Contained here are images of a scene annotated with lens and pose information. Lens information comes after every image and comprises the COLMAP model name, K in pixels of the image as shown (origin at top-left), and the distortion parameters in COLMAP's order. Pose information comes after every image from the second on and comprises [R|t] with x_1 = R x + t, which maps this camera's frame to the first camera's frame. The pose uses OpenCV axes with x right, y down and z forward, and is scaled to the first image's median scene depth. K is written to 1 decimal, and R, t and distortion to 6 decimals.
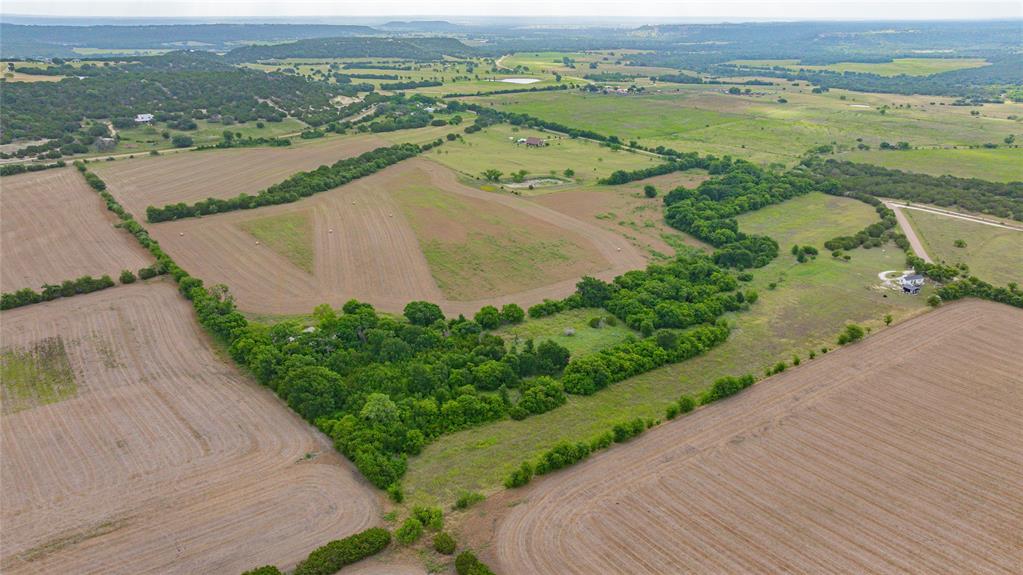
lens RADIAL K [[719.6, 0, 513.2], [0, 719.6, 289.9], [0, 0, 1]] dist [-0.054062, 0.060601]
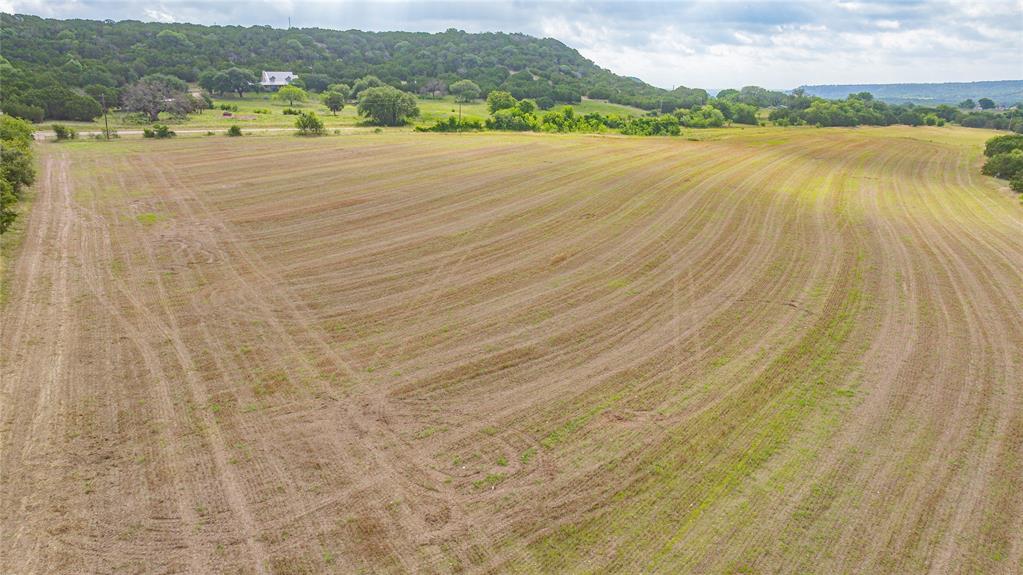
lens RADIAL K [[719.6, 0, 513.2], [0, 719.6, 289.9], [0, 0, 1]] dist [-0.054062, 0.060601]
pose [[0.991227, 0.031819, -0.128286, -0.460318], [-0.044537, 0.994236, -0.097524, -0.121239], [0.124443, 0.102382, 0.986931, 0.876707]]
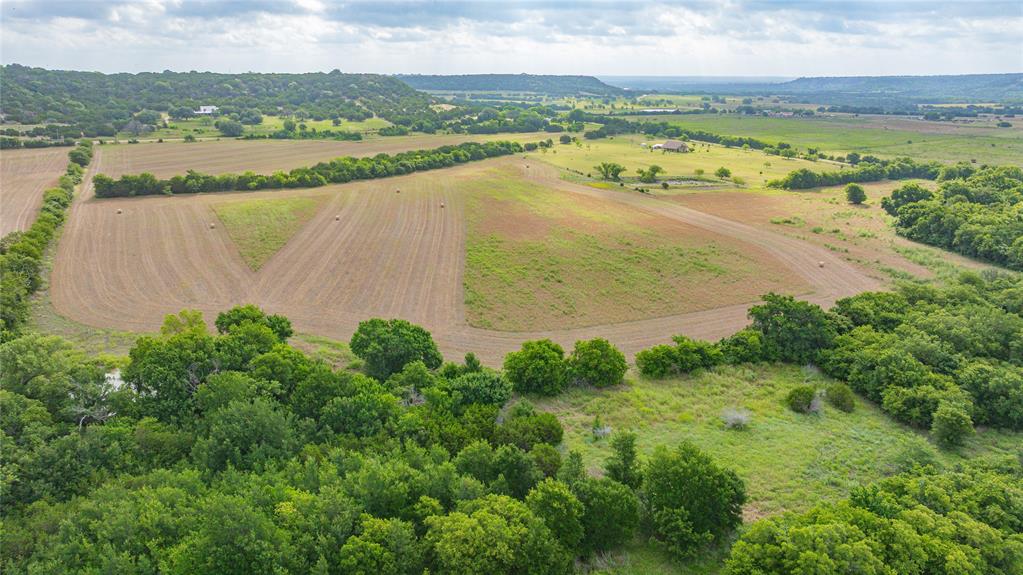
lens RADIAL K [[719.6, 0, 513.2], [0, 719.6, 289.9], [0, 0, 1]] dist [-0.054062, 0.060601]
pose [[0.981099, 0.054022, -0.185813, 0.016276], [-0.068913, 0.994827, -0.074632, 0.015515], [0.180820, 0.086027, 0.979747, 0.350898]]
